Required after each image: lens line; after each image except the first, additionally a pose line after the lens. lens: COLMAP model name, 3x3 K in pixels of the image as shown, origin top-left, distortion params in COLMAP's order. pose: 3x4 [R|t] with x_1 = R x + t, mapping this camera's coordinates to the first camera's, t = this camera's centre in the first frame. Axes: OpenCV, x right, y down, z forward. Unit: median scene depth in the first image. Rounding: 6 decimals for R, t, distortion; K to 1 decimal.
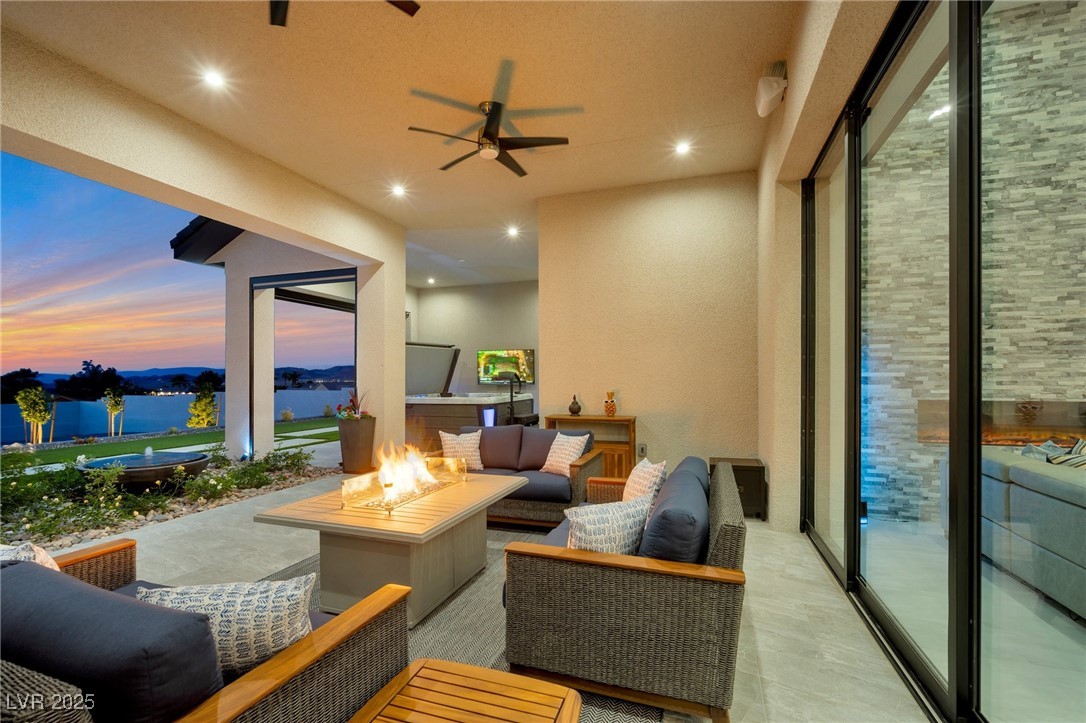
lens RADIAL K [[479.7, 0, 534.5], [0, 479.7, 383.7], [0, 0, 1]] dist [-0.004076, -0.000047]
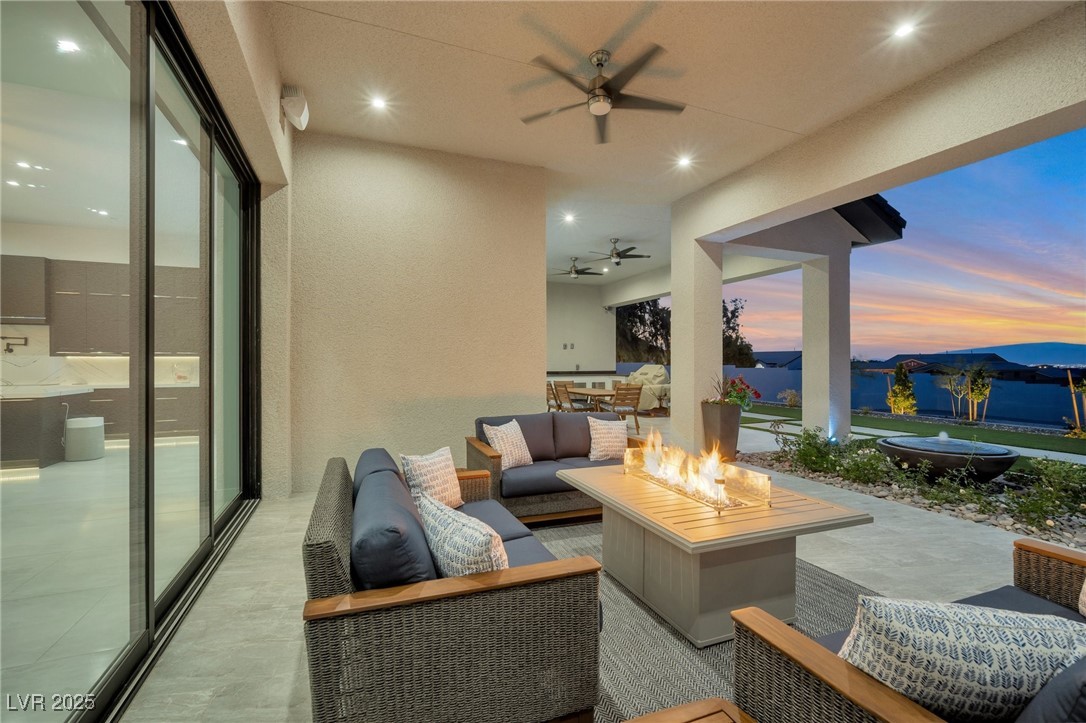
lens RADIAL K [[479.7, 0, 540.9], [0, 479.7, 360.0], [0, 0, 1]] dist [-0.004076, -0.000047]
pose [[-0.754808, -0.000277, -0.655945, 0.216842], [-0.006340, 0.999956, 0.006874, -0.006083], [0.655915, 0.009347, -0.754777, 0.602384]]
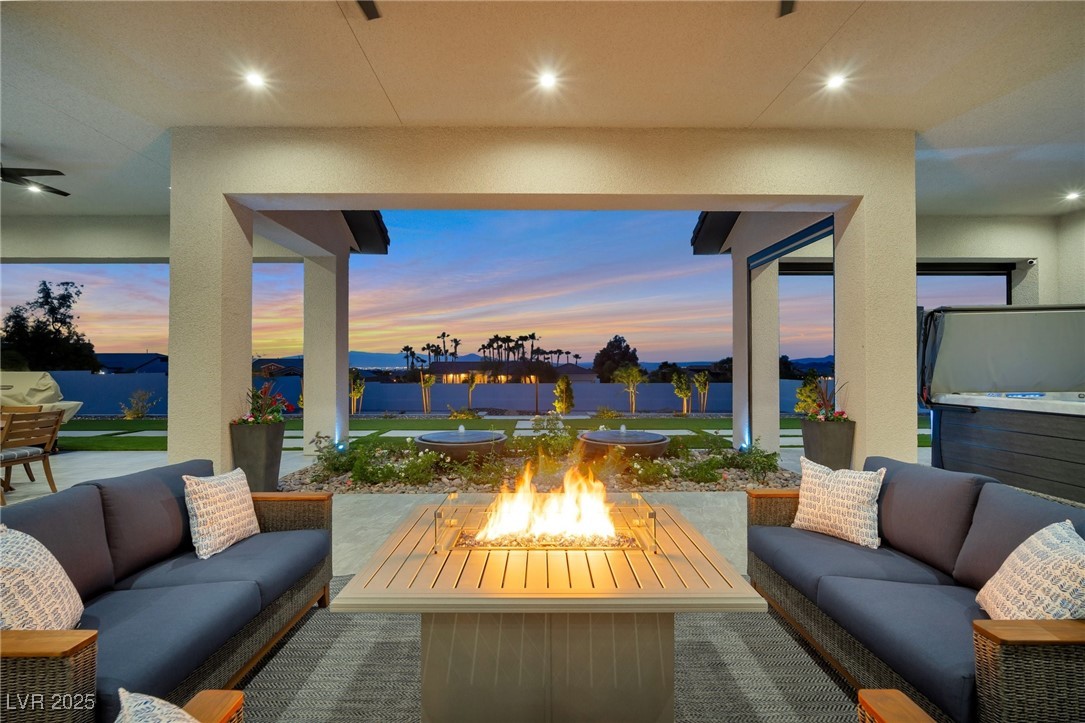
lens RADIAL K [[479.3, 0, 548.9], [0, 479.3, 356.0], [0, 0, 1]] dist [-0.004076, -0.000047]
pose [[0.343477, -0.016108, -0.939023, 0.152065], [-0.010704, 0.999721, -0.021064, -0.004387], [0.939100, 0.017287, 0.343208, 0.315691]]
